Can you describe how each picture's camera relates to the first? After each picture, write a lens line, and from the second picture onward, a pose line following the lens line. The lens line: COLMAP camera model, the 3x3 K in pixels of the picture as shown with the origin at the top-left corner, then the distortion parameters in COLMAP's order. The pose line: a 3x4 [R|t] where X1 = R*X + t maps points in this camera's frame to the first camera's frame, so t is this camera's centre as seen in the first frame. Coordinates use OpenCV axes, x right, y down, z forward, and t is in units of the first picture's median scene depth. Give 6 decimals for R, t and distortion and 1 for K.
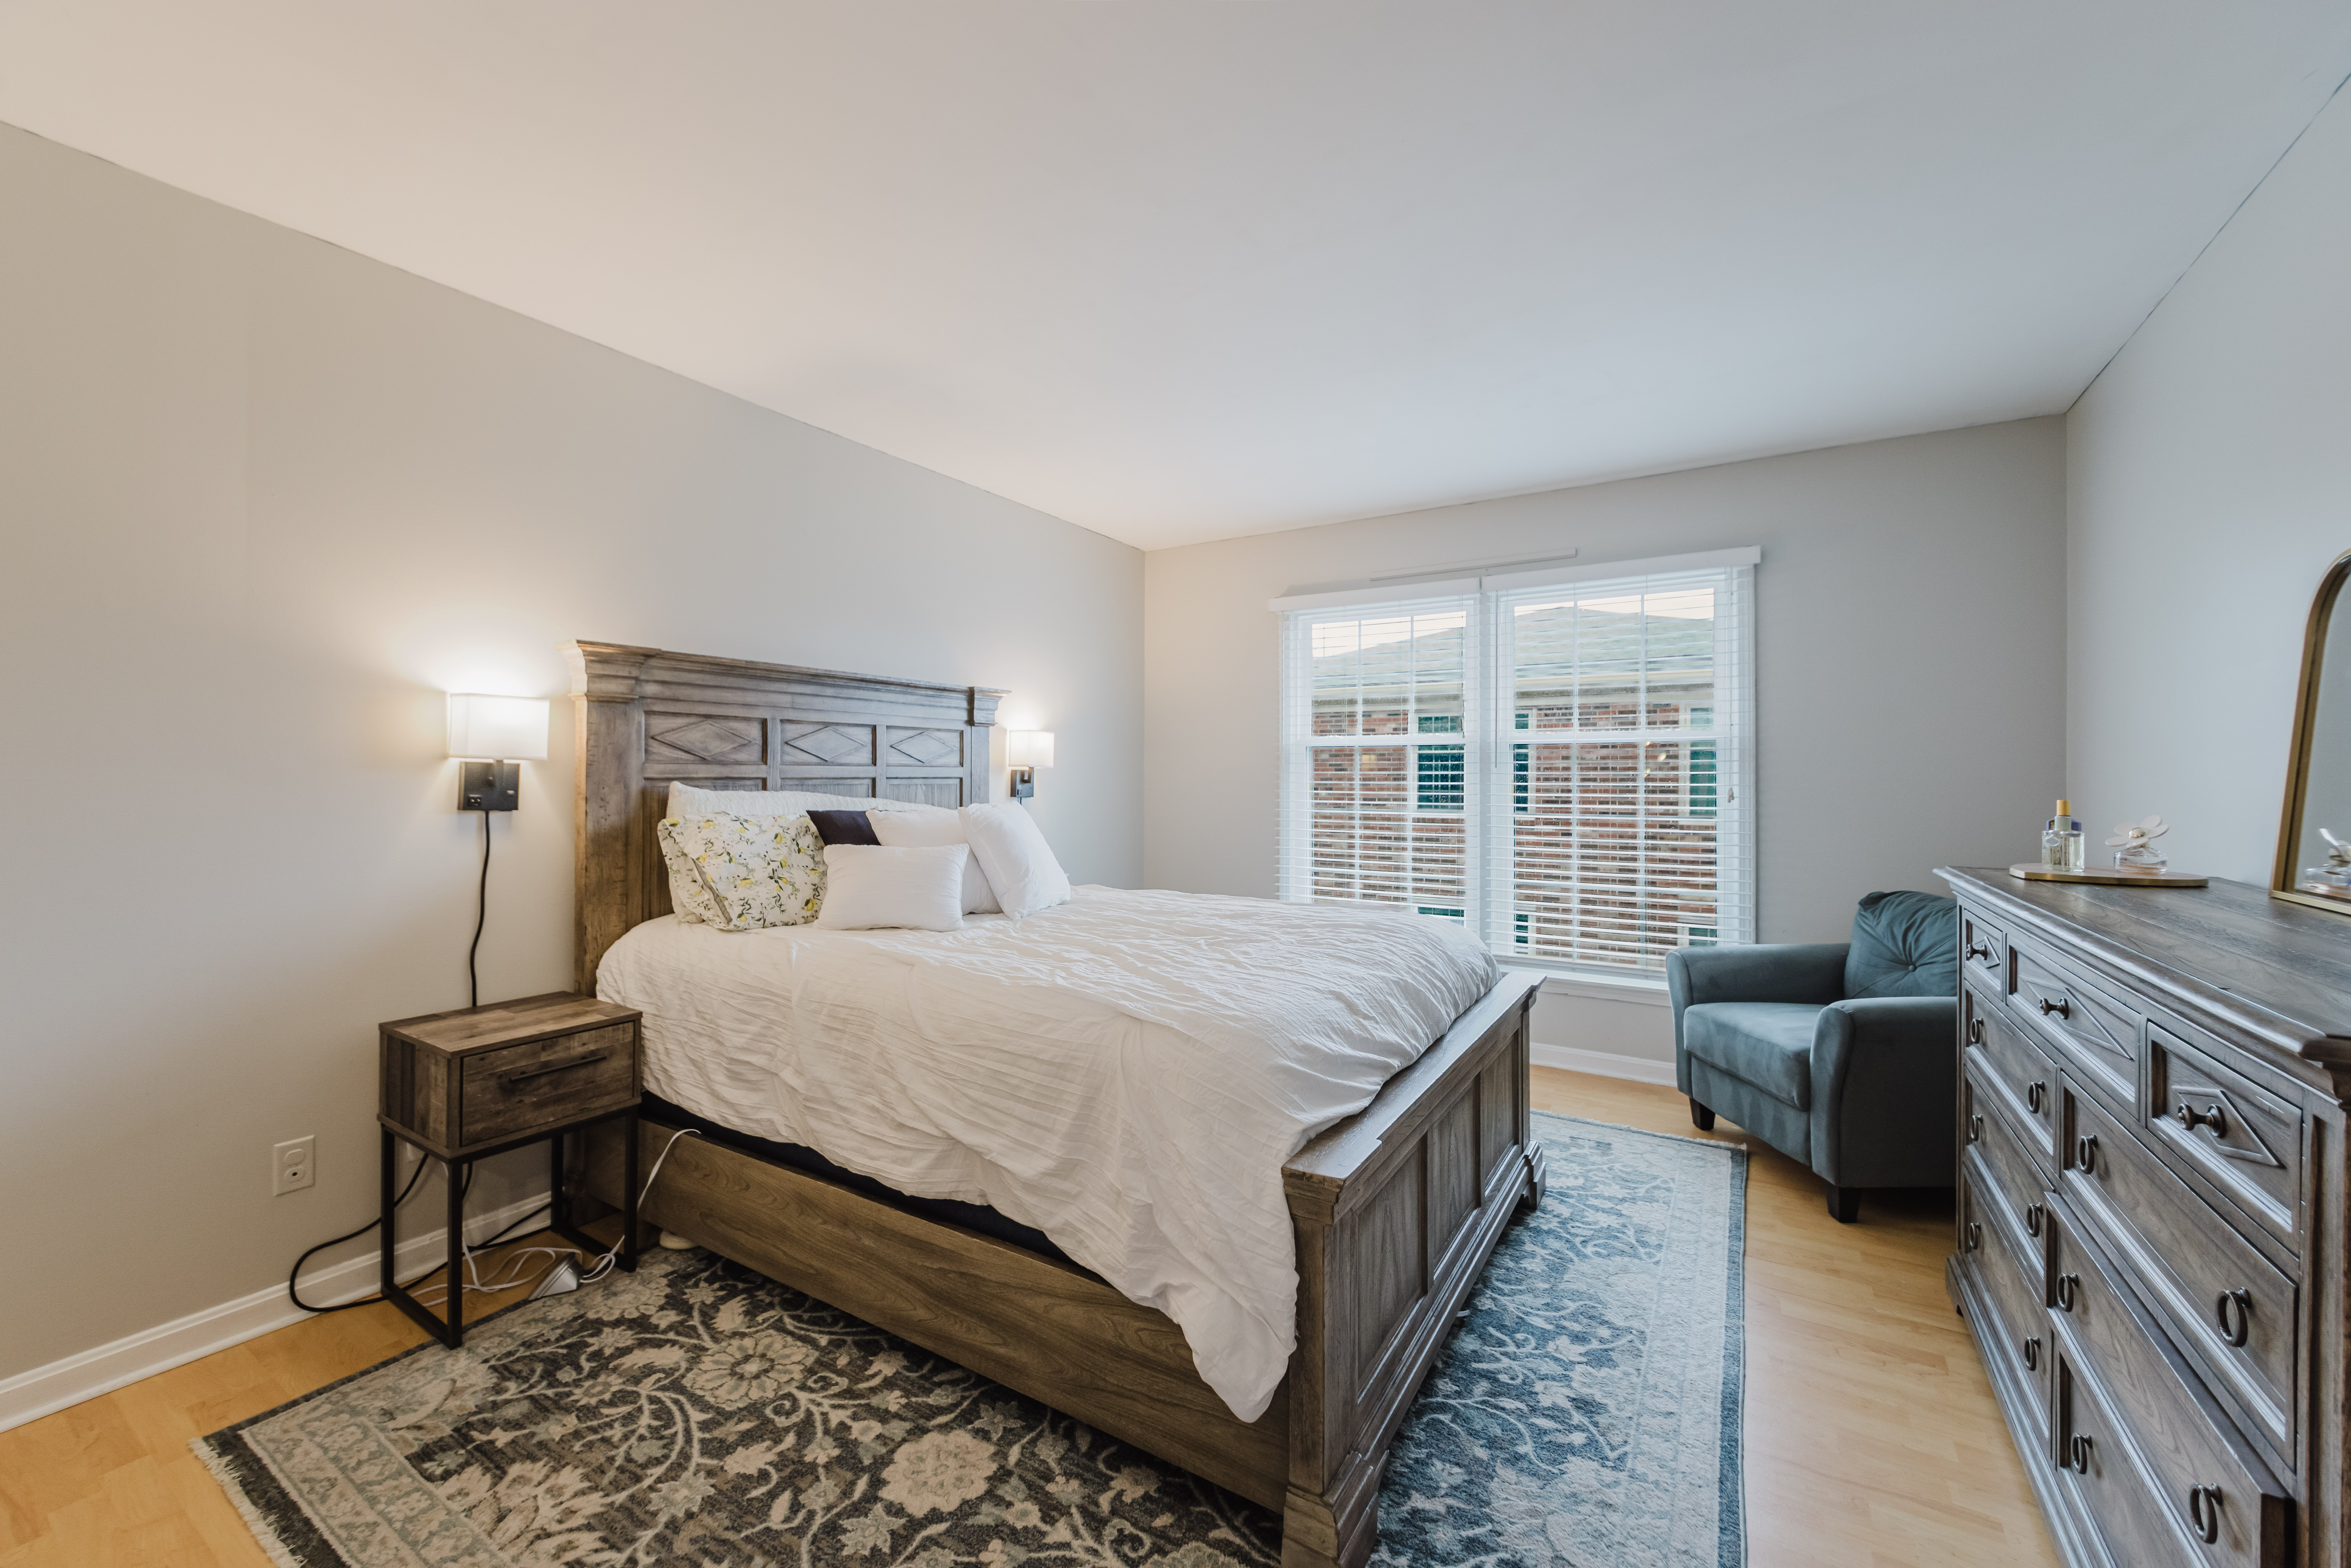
lens RADIAL K [[935.5, 0, 1170.1], [0, 935.5, 780.0], [0, 0, 1]] dist [0.007455, -0.004403]
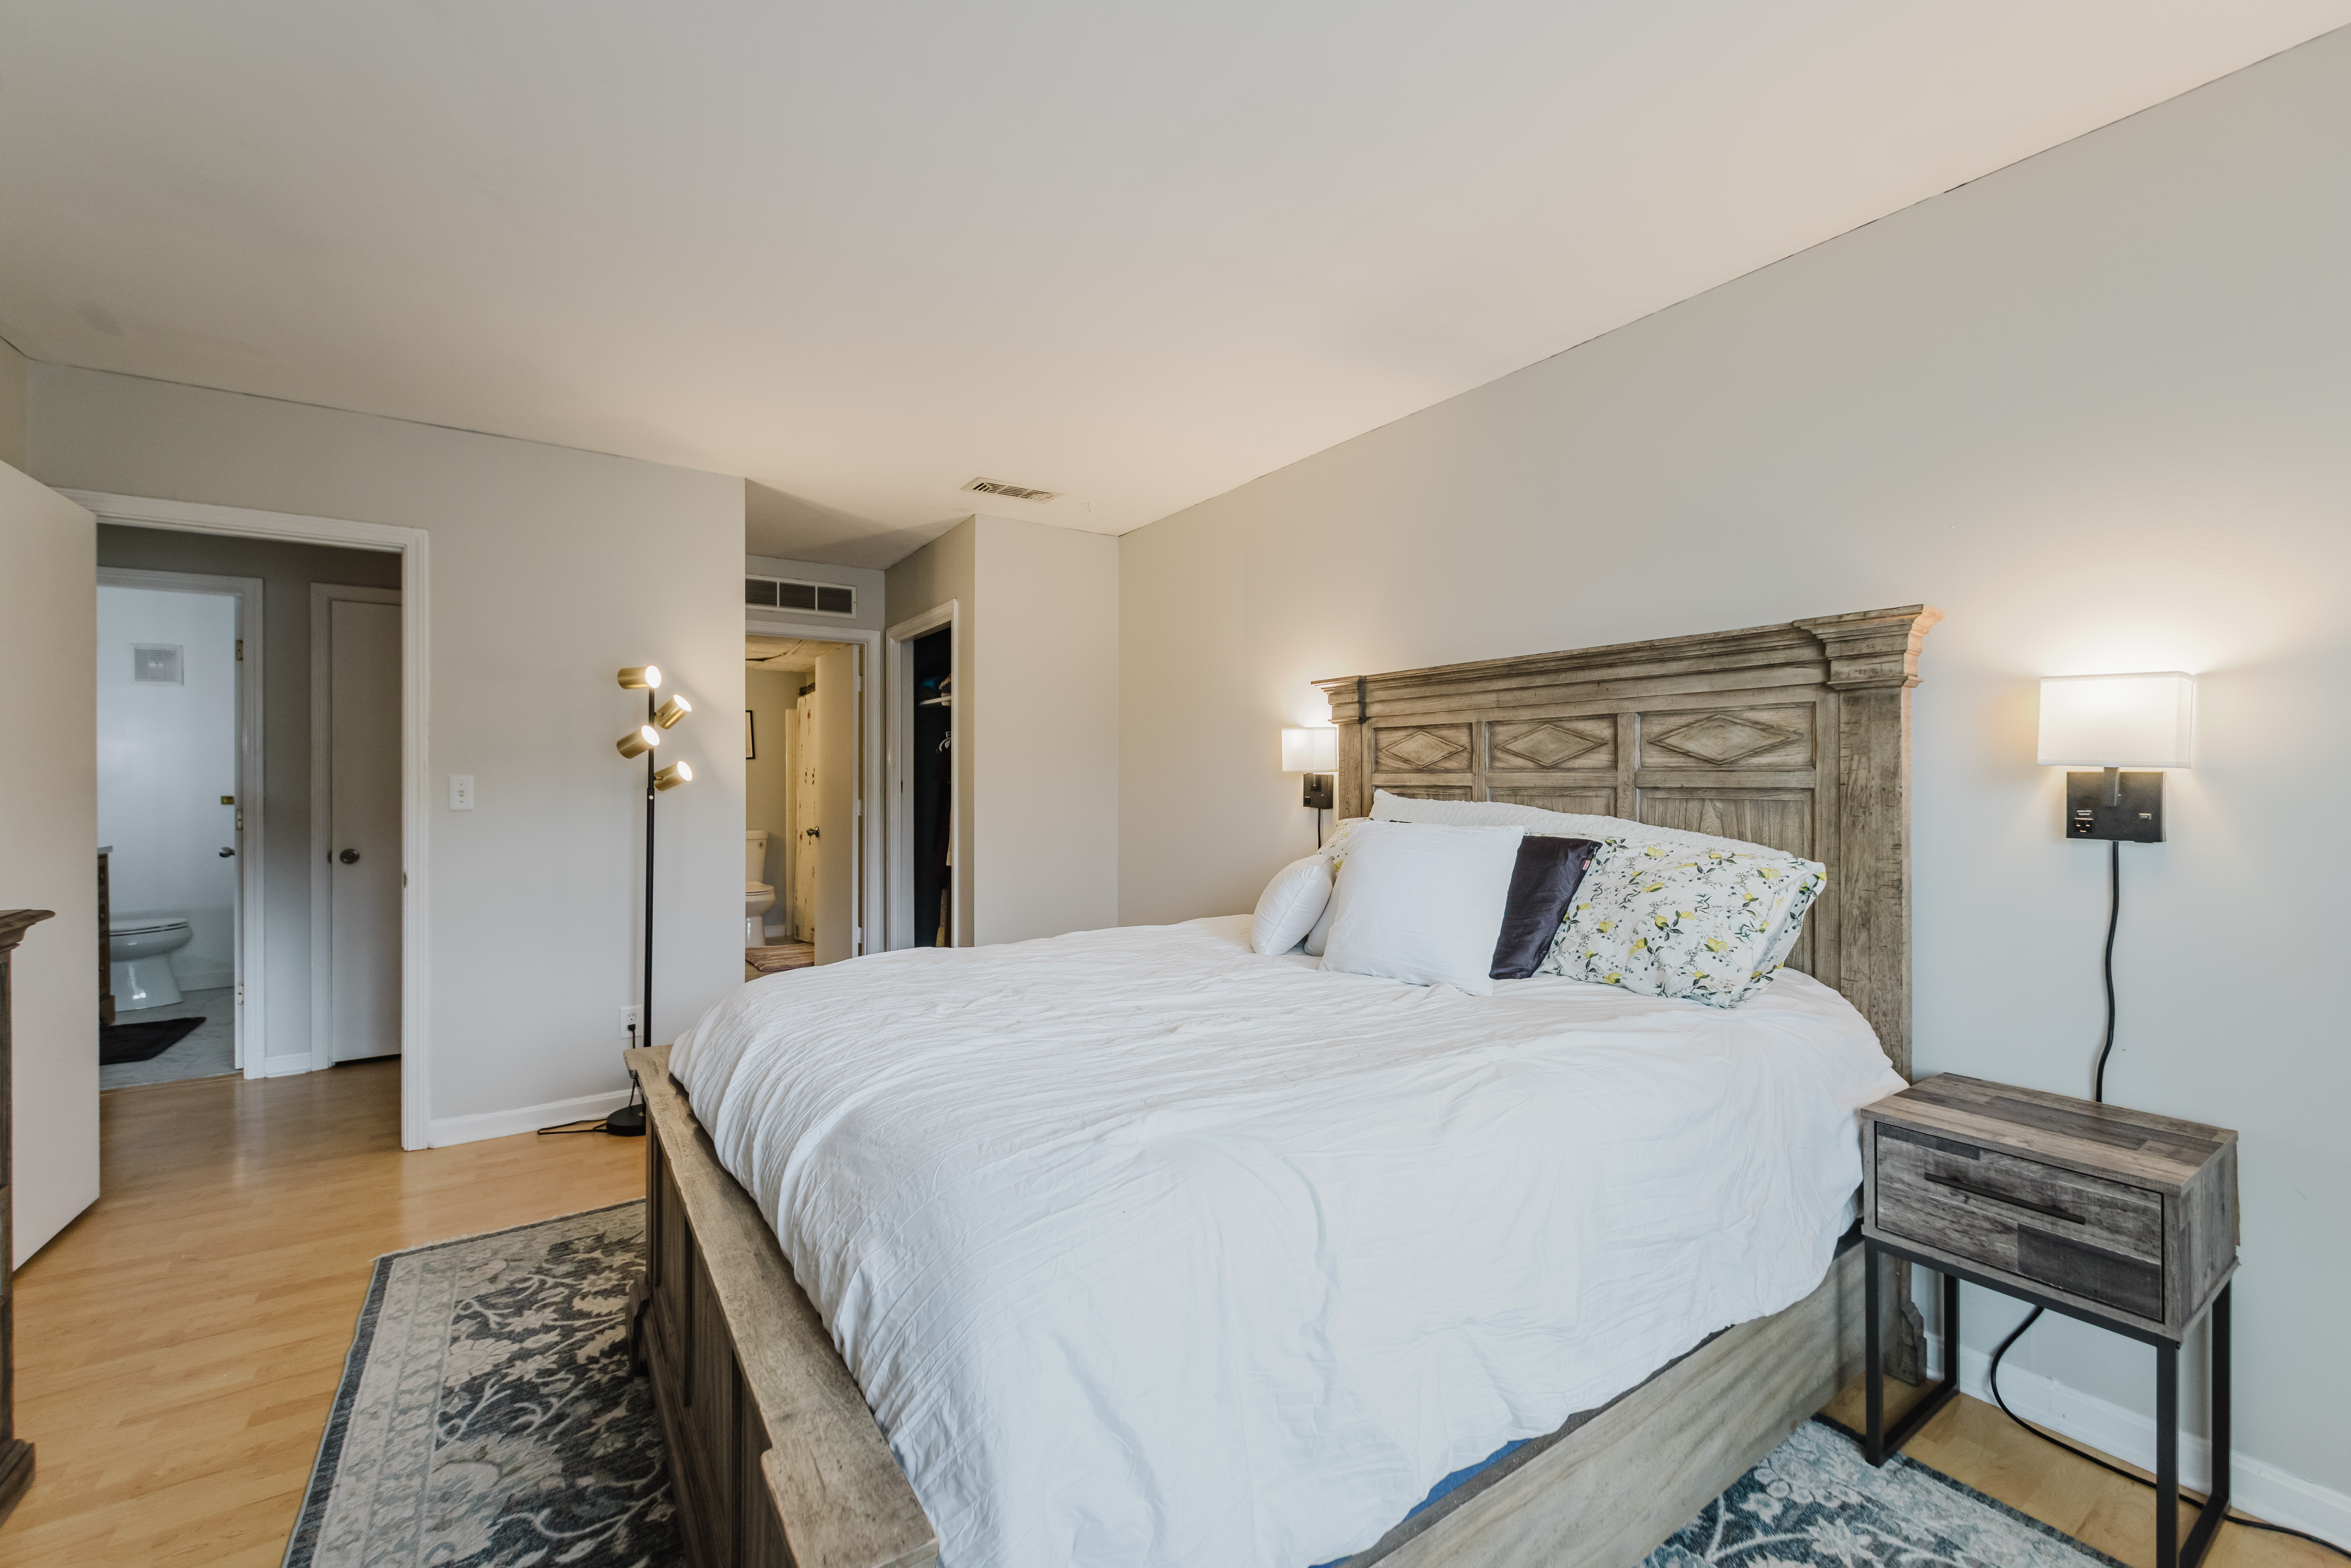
lens RADIAL K [[935.5, 0, 1152.0], [0, 935.5, 780.1], [0, 0, 1]] dist [0.007455, -0.004403]
pose [[-0.424350, 0.001449, -0.905497, 0.753910], [-0.002066, 0.999995, 0.002569, -0.014149], [0.905496, 0.002961, -0.424345, 1.521302]]
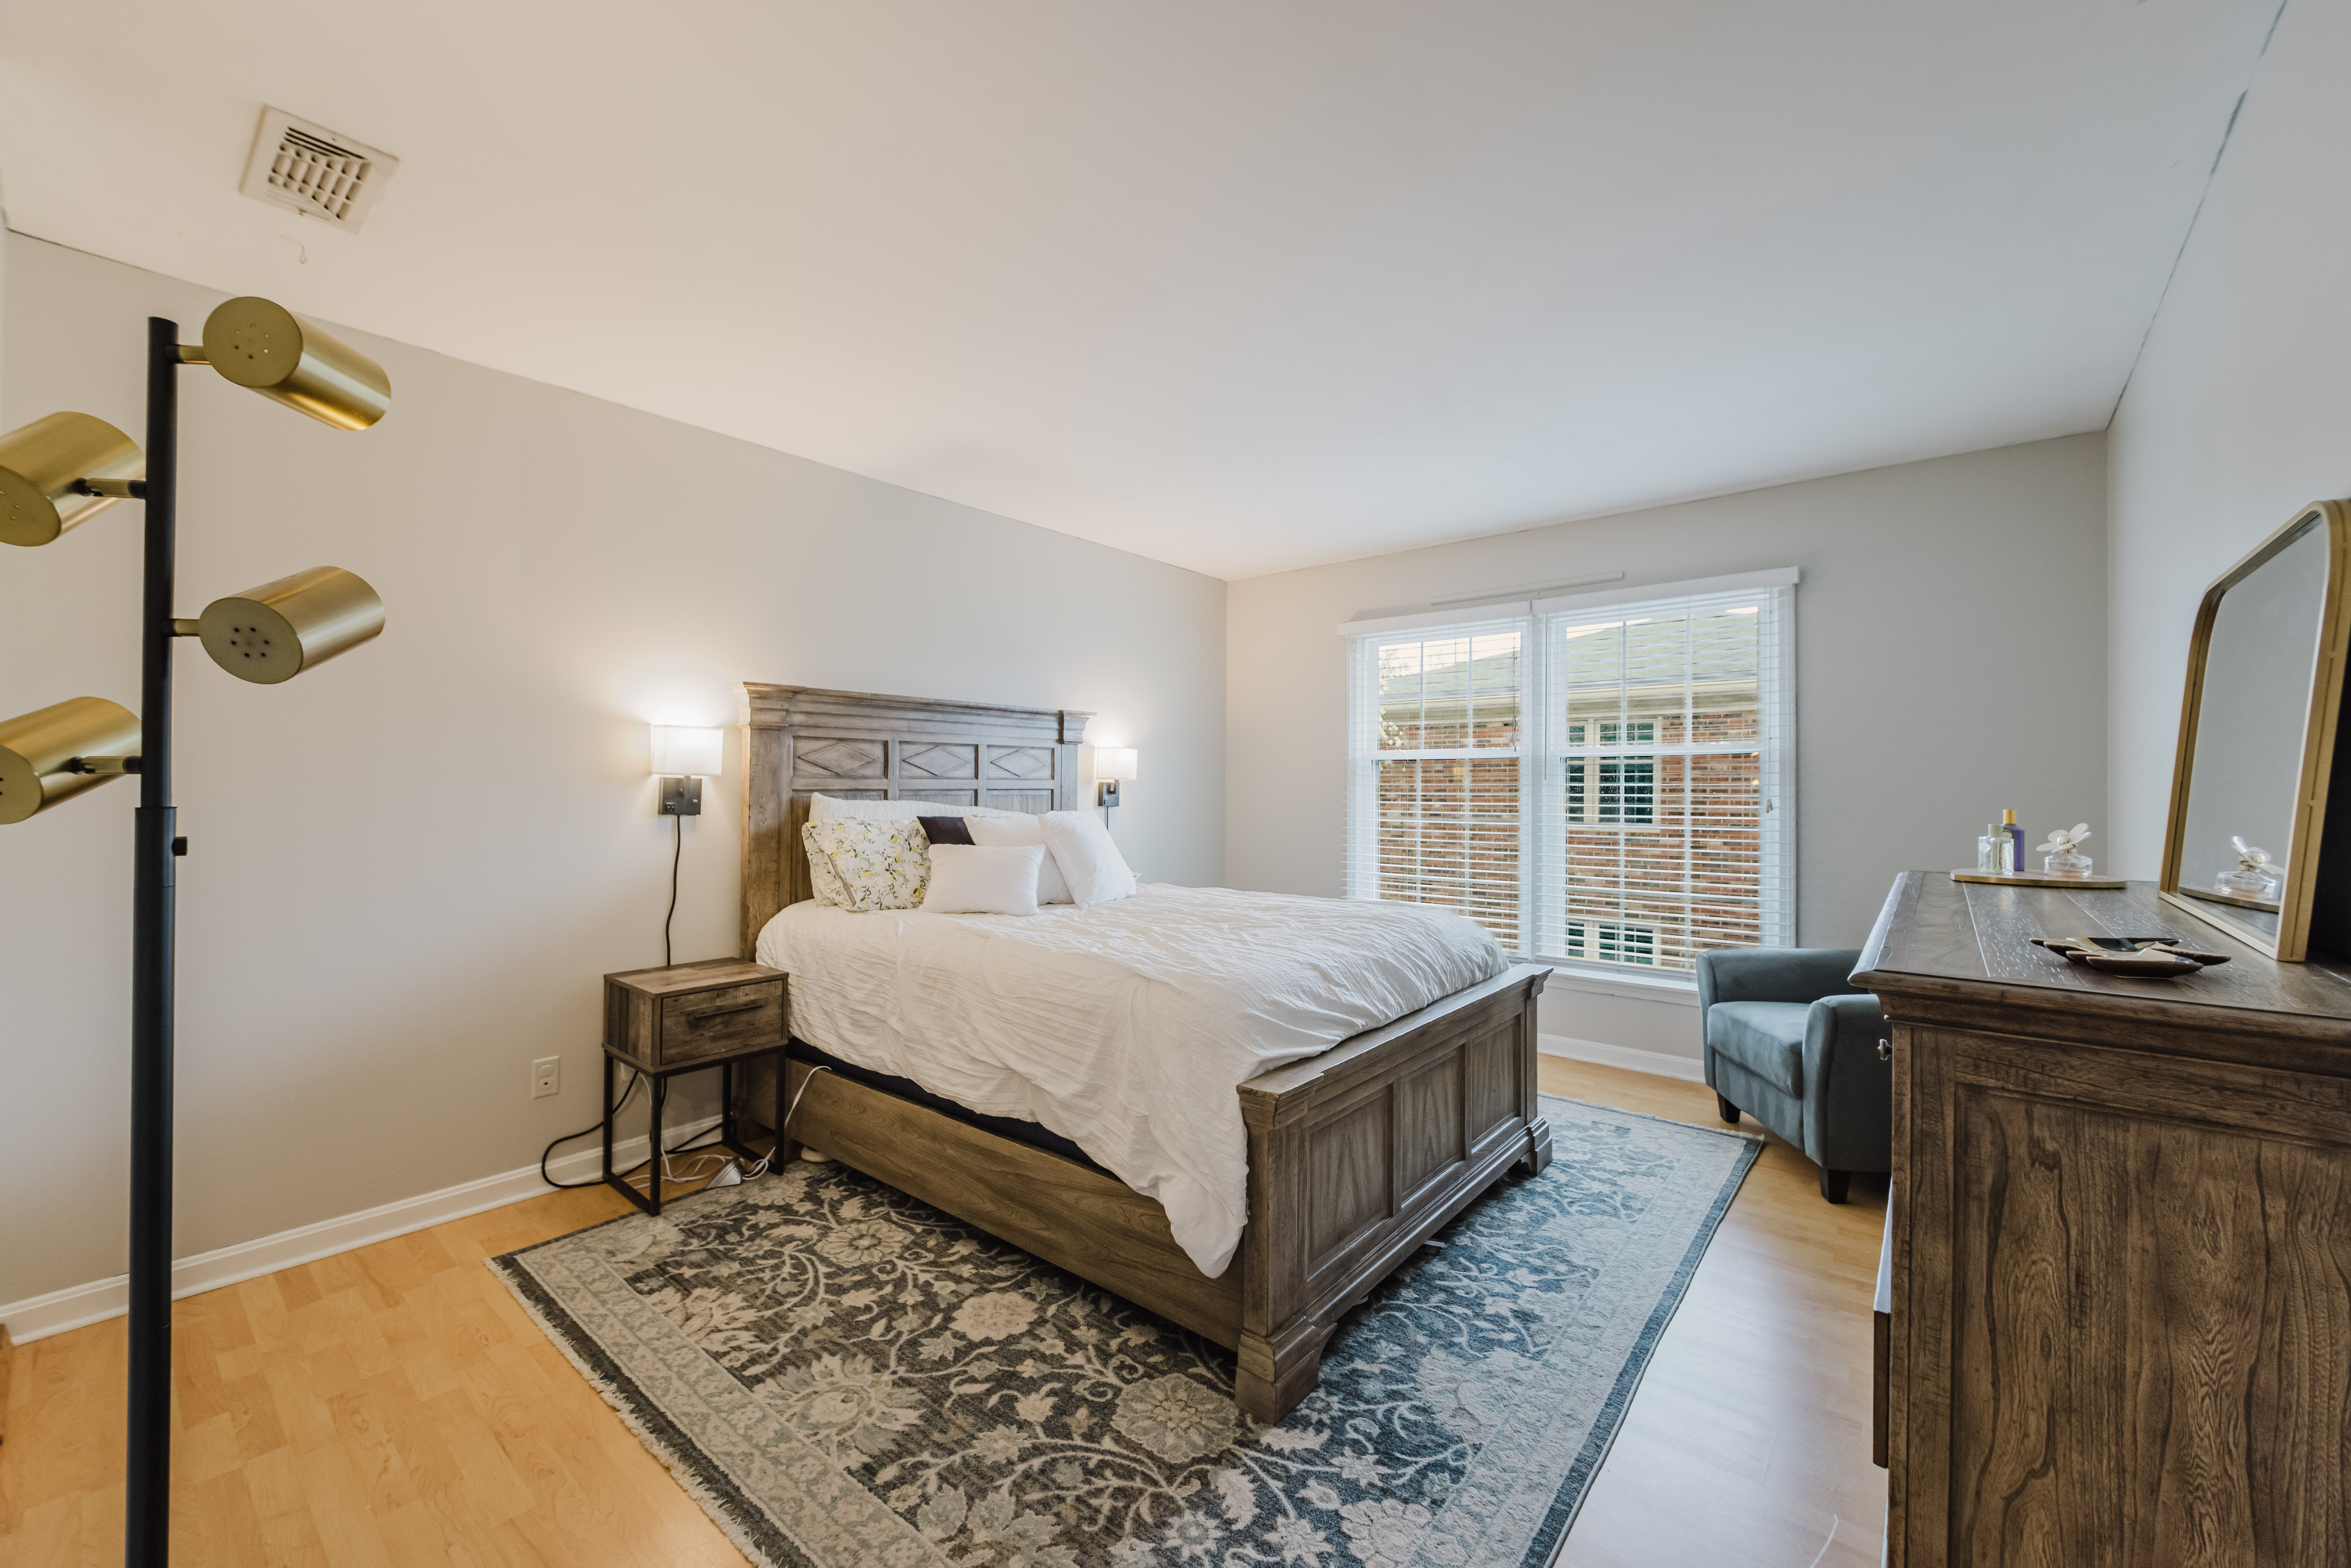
lens RADIAL K [[935.5, 0, 1171.3], [0, 935.5, 780.8], [0, 0, 1]] dist [0.007455, -0.004403]
pose [[0.990721, -0.001228, -0.135904, 0.135645], [-0.000254, 0.999941, -0.010883, -0.000217], [0.135909, 0.010816, 0.990662, -0.210354]]
